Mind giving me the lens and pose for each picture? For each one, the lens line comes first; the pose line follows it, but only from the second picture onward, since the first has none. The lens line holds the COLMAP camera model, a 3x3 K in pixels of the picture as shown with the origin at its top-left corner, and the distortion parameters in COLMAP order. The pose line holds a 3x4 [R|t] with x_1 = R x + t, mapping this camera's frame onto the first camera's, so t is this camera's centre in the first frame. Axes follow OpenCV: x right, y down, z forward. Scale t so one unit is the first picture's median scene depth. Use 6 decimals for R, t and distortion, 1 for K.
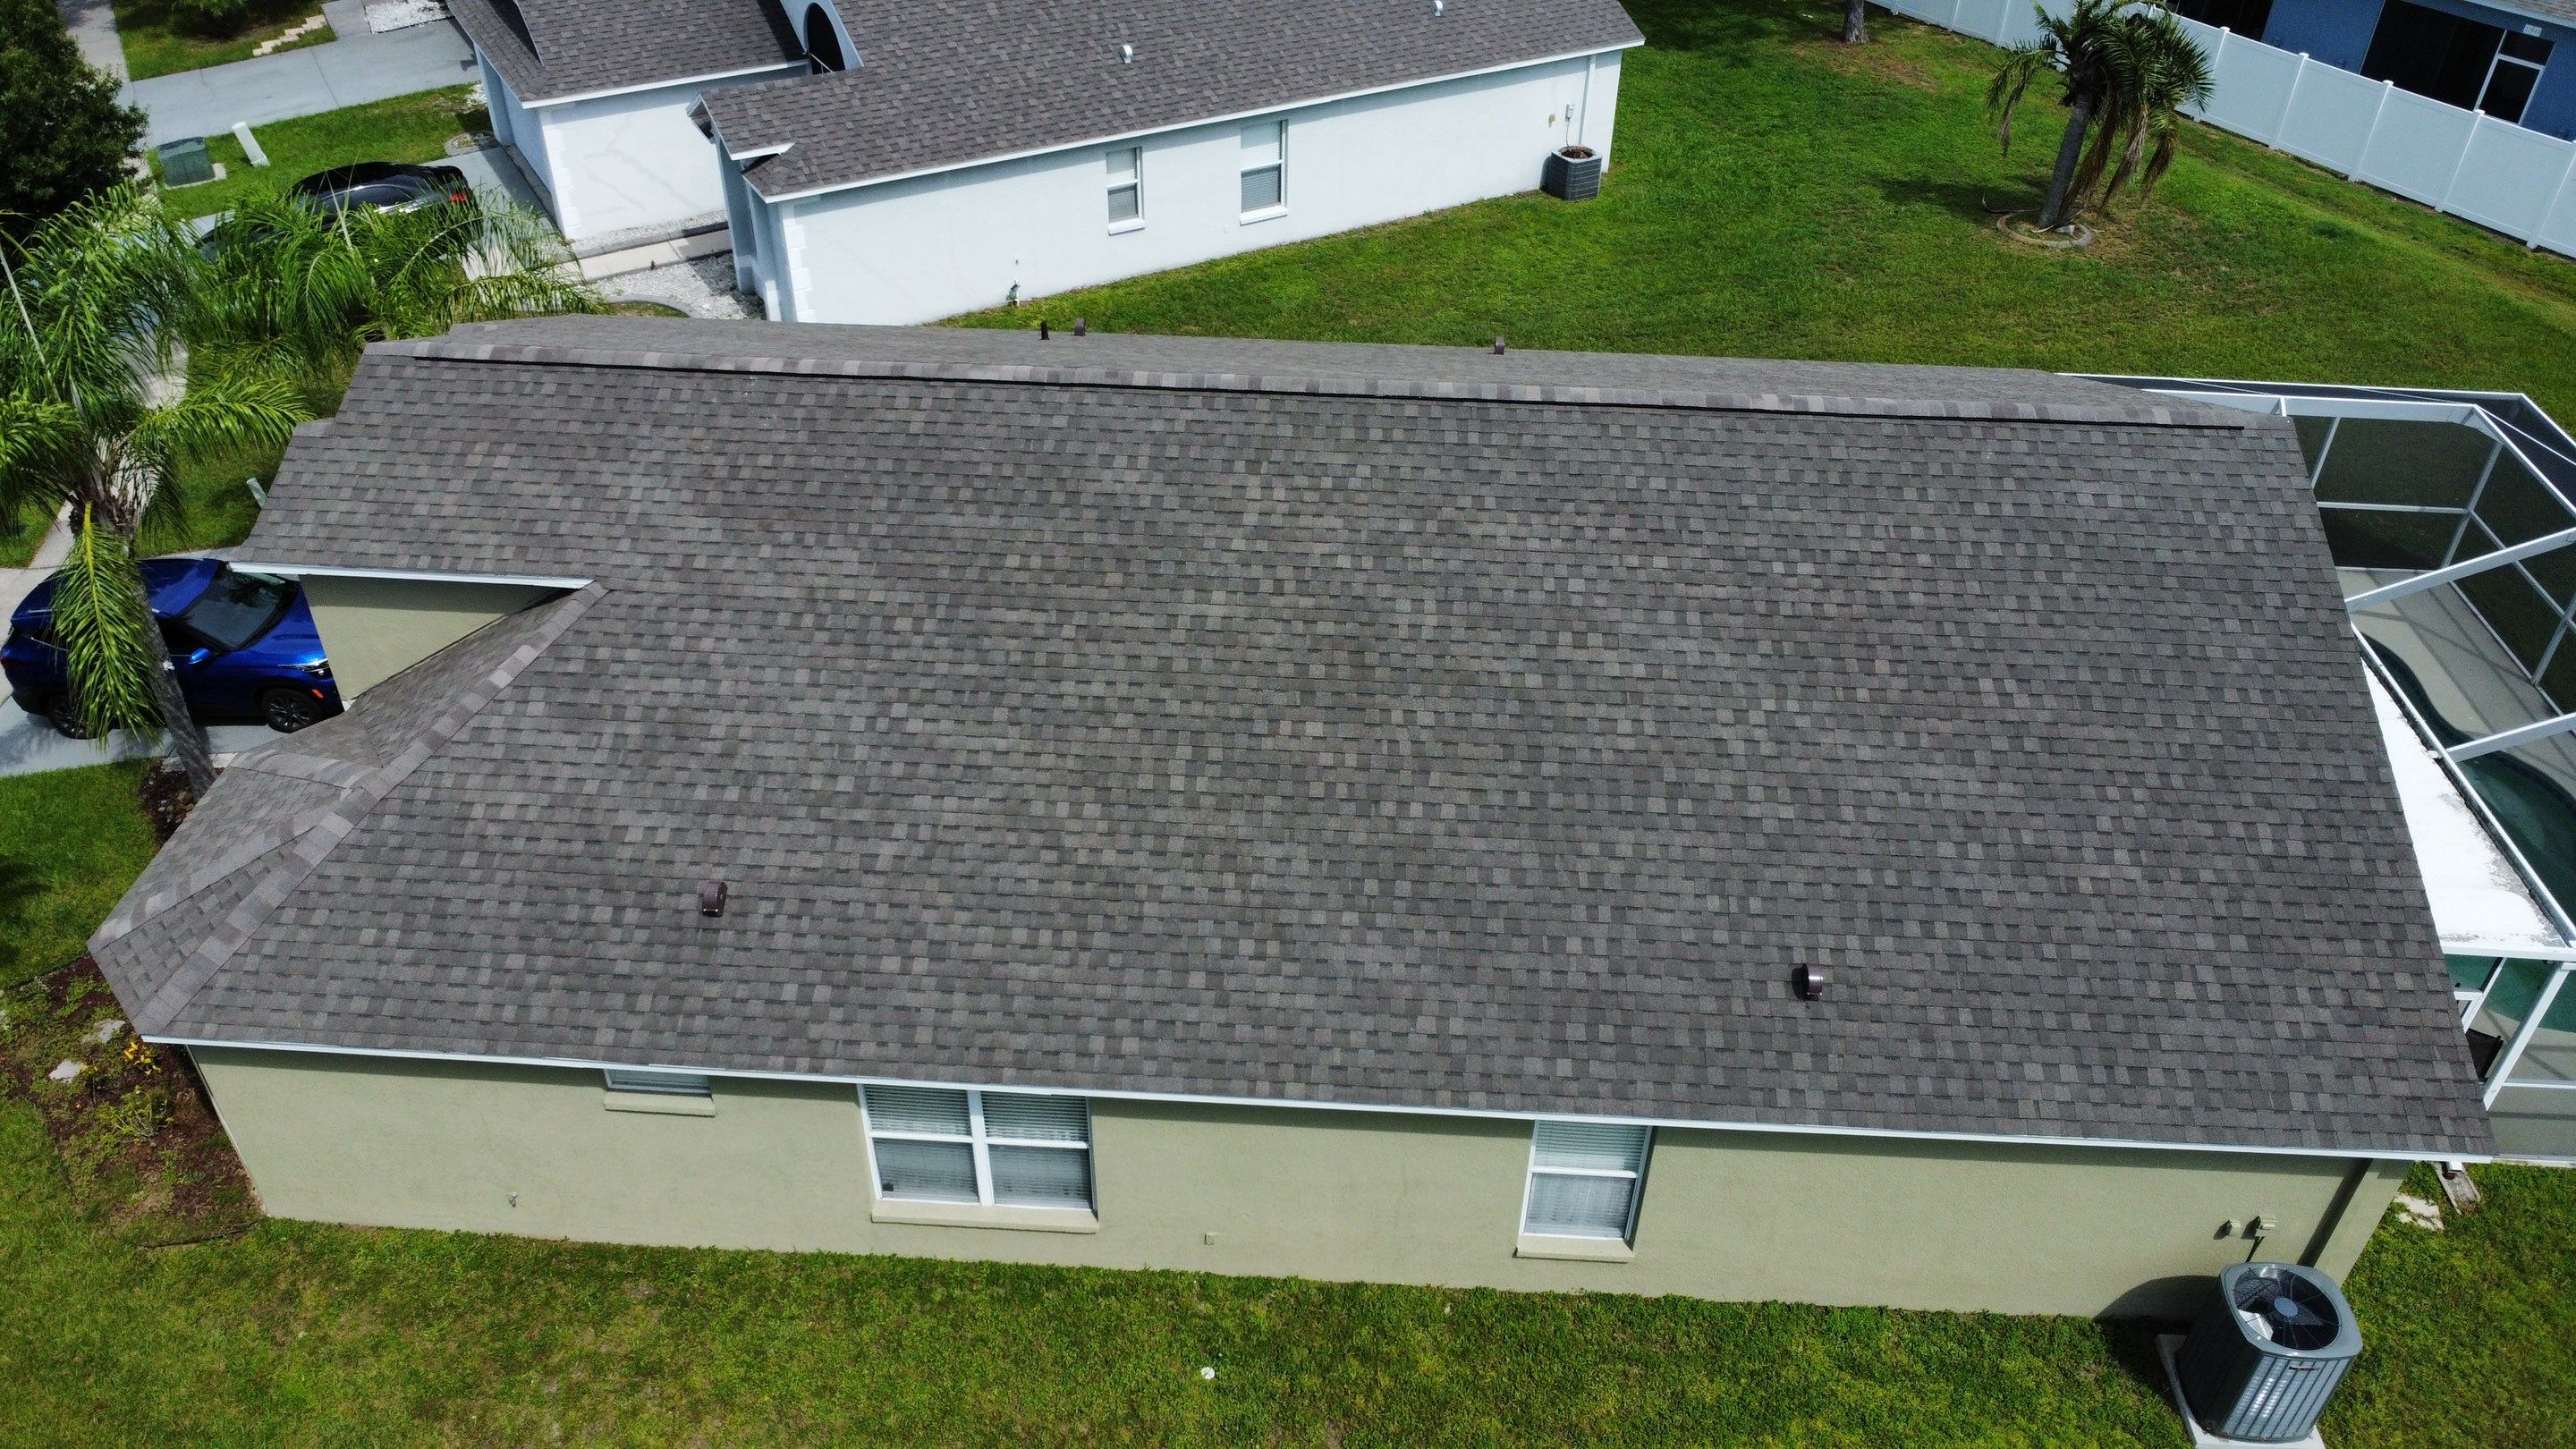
lens RADIAL K [[1866.1, 0, 1276.9], [0, 1866.1, 713.4], [0, 0, 1]] dist [-0.013472, -0.030757]
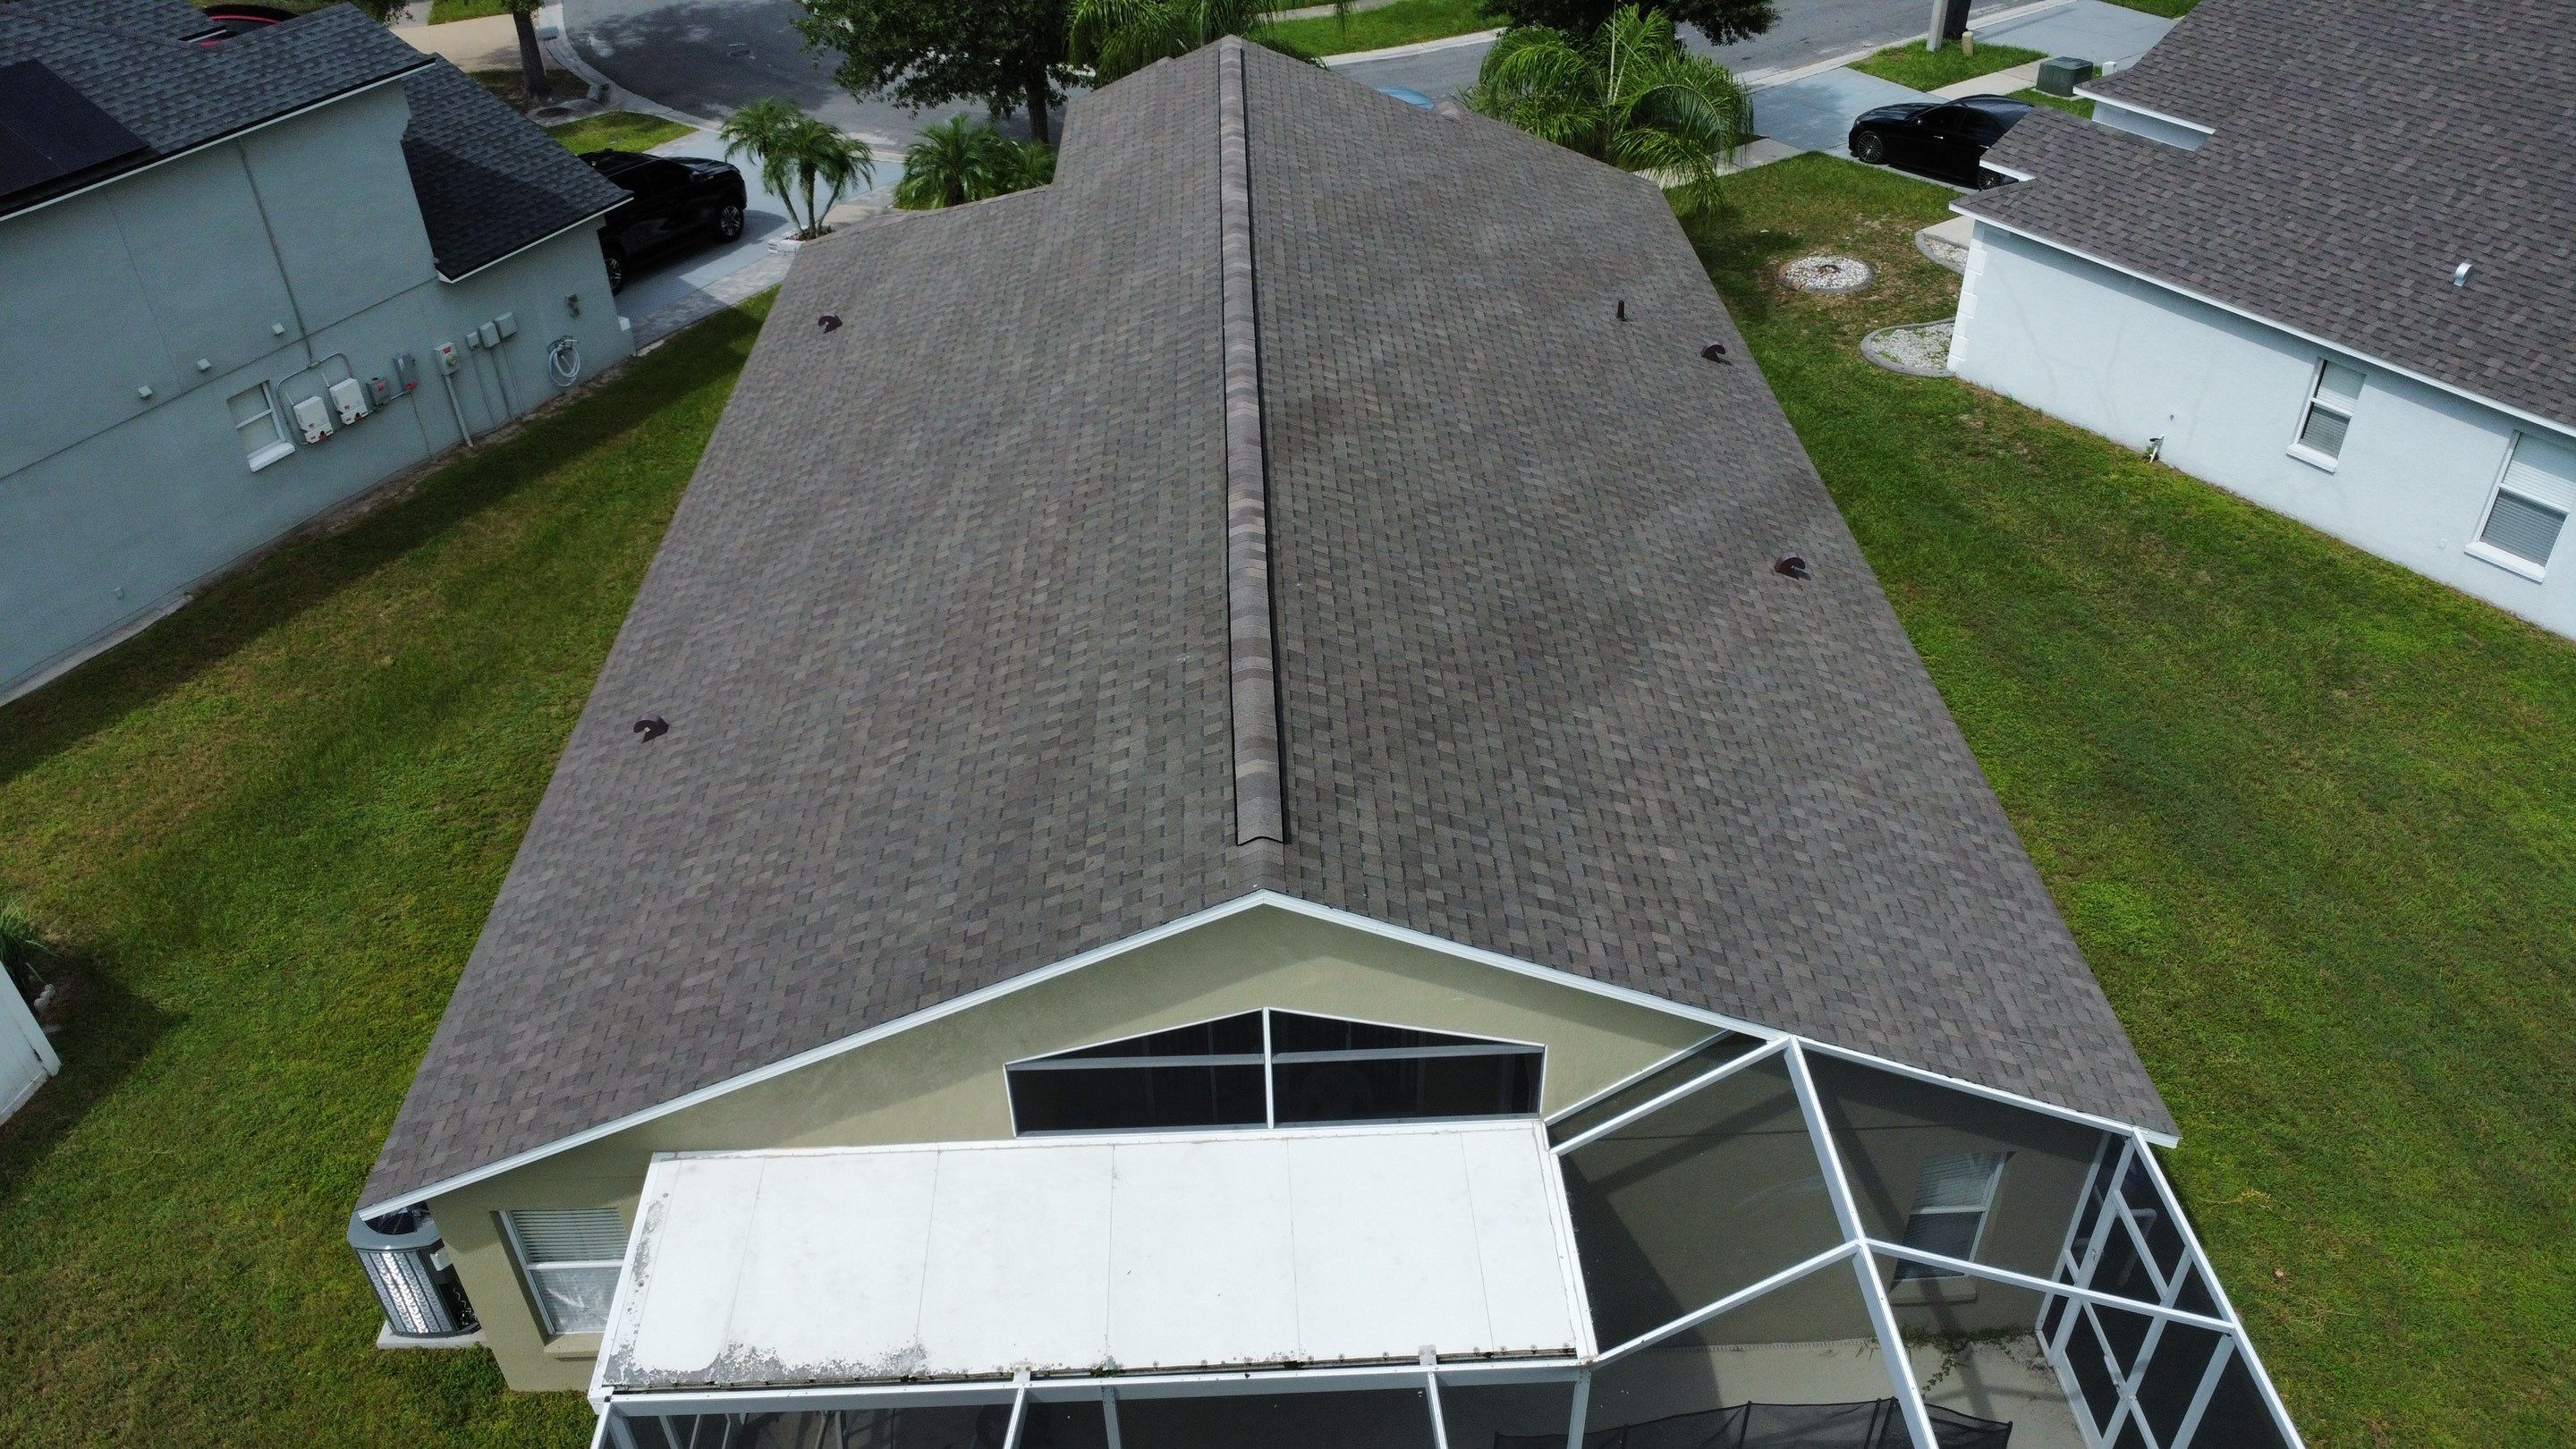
lens RADIAL K [[1866.1, 0, 1285.1], [0, 1866.1, 714.0], [0, 0, 1]] dist [-0.013472, -0.030757]
pose [[0.088324, 0.569767, -0.817046, 1.106483], [-0.575364, 0.698758, 0.425081, -0.513311], [0.813115, 0.432554, 0.389540, 0.750237]]
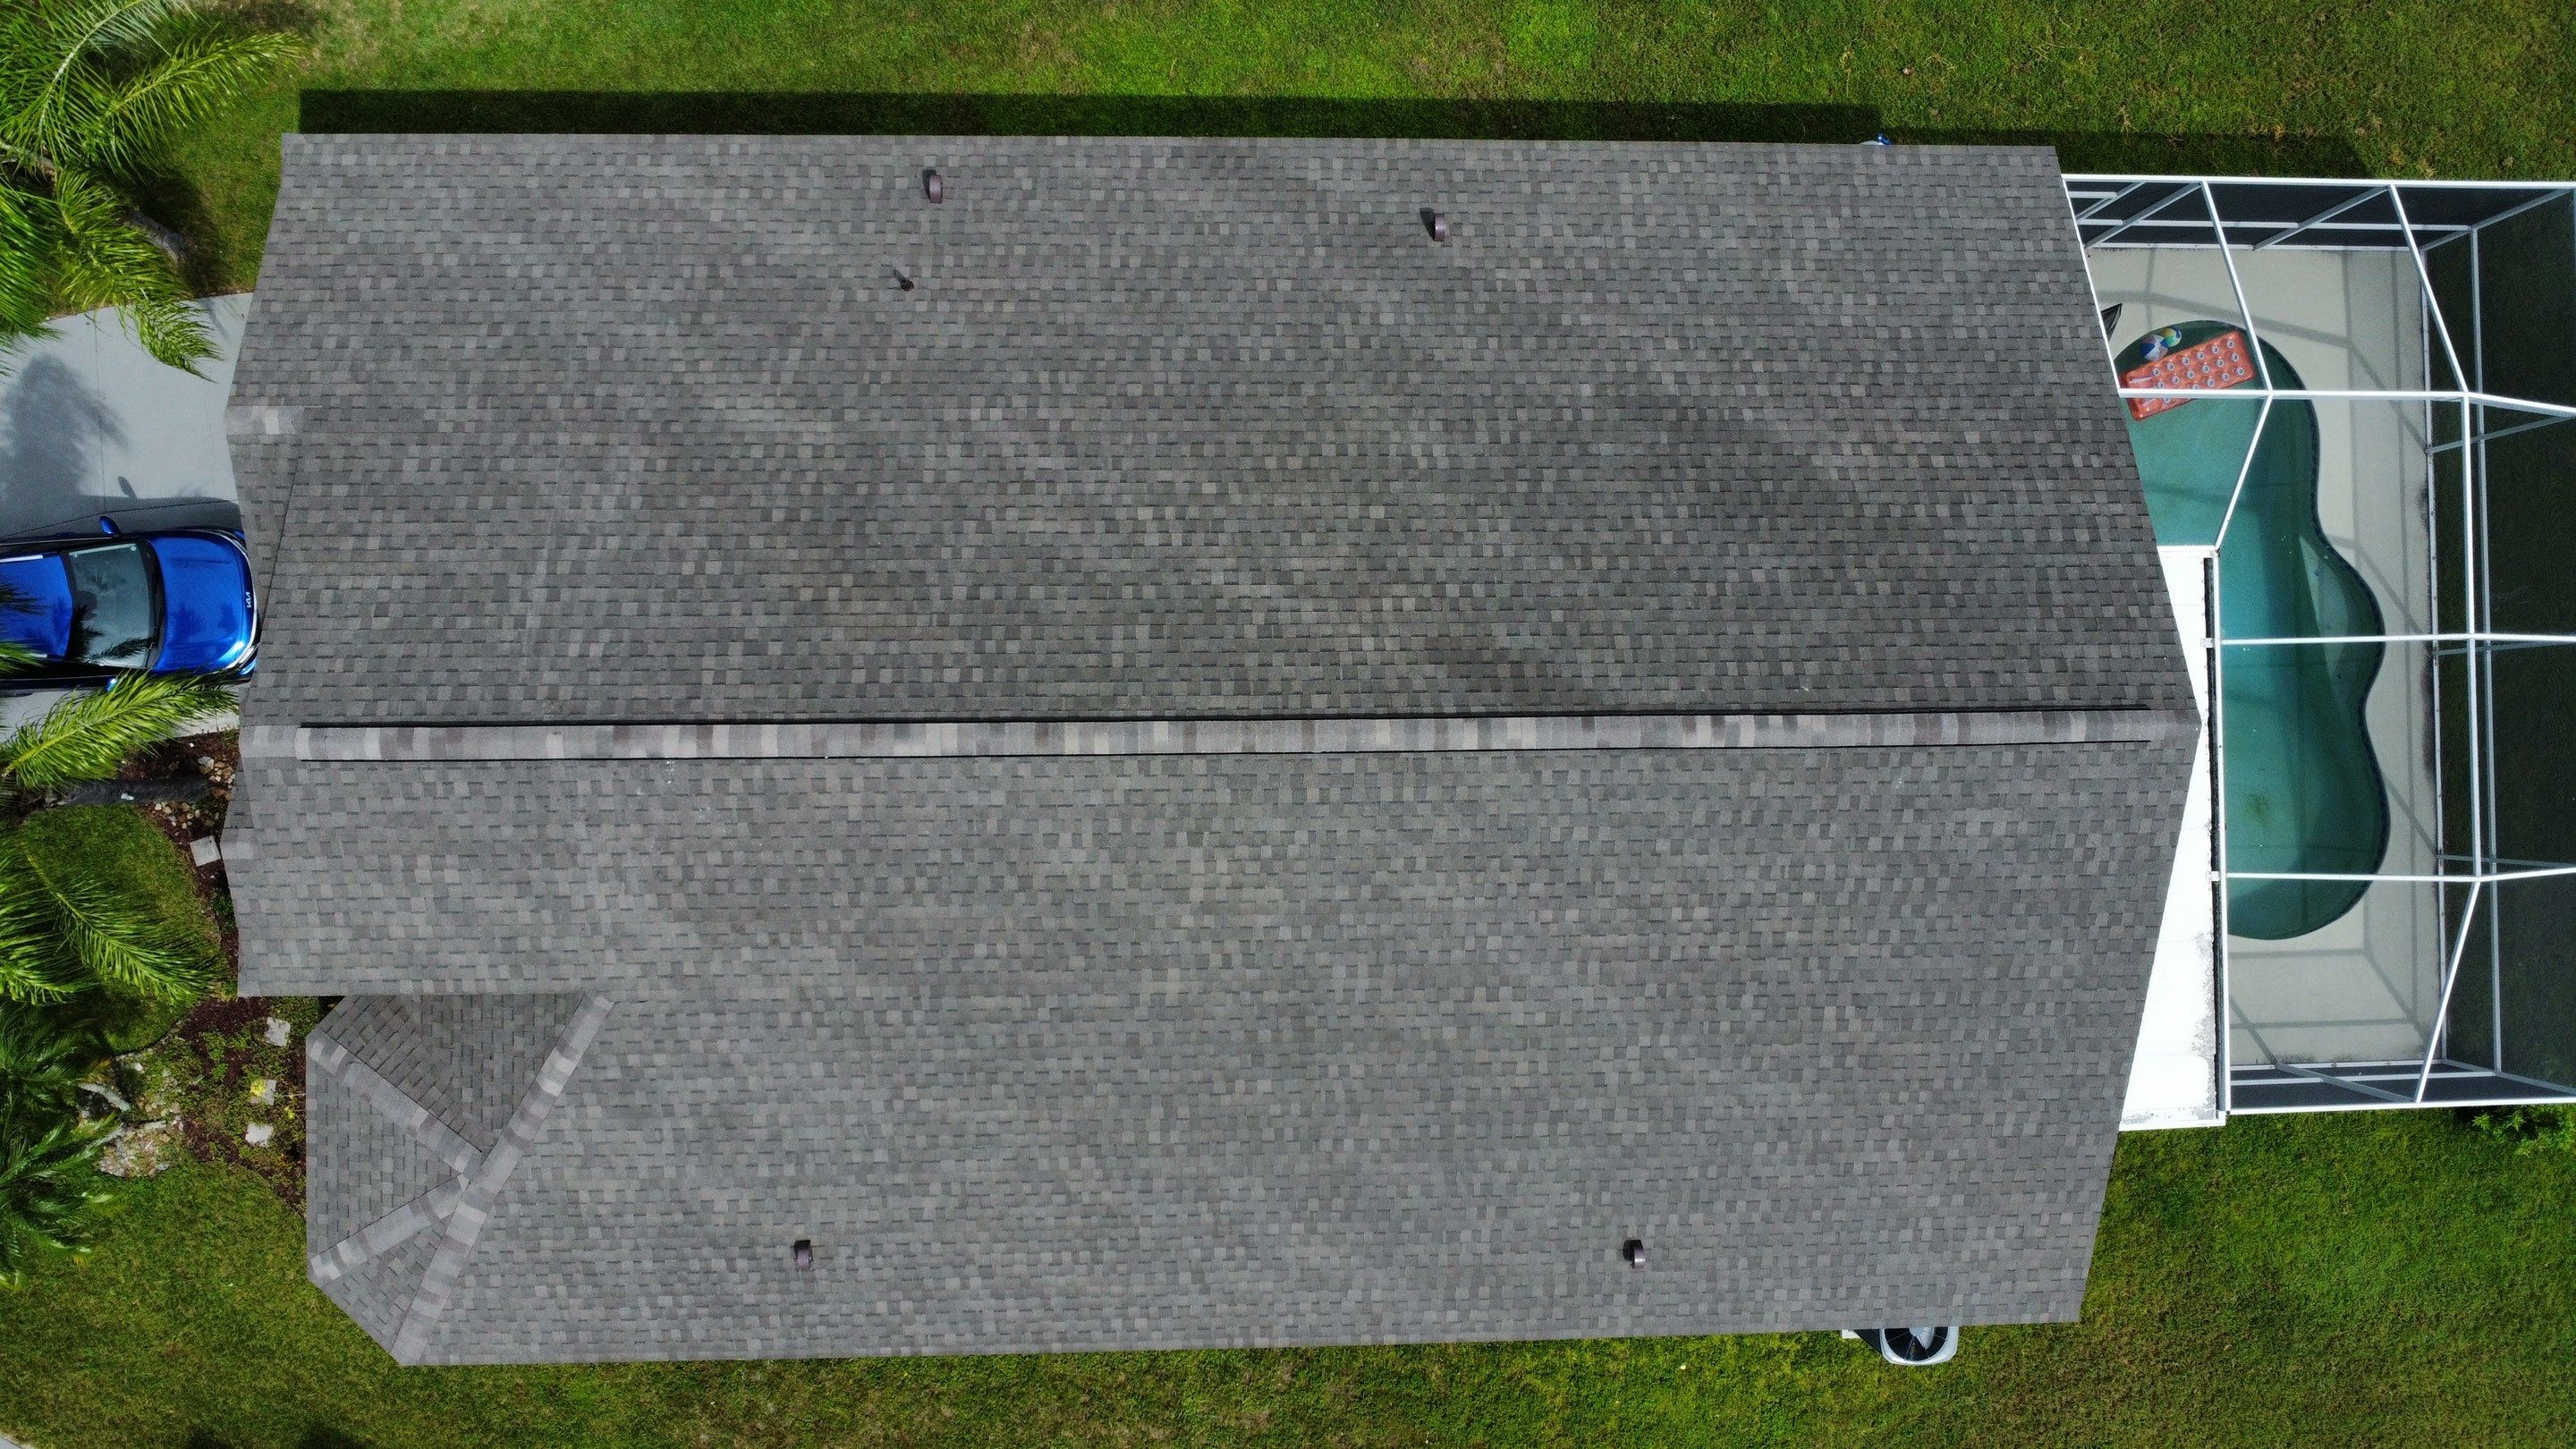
lens RADIAL K [[1866.1, 0, 1274.8], [0, 1866.1, 706.0], [0, 0, 1]] dist [-0.013472, -0.030757]
pose [[0.997062, -0.063471, 0.042876, -0.008502], [0.005459, 0.617233, 0.786761, -1.021310], [-0.076401, -0.784216, 0.615767, 0.431266]]
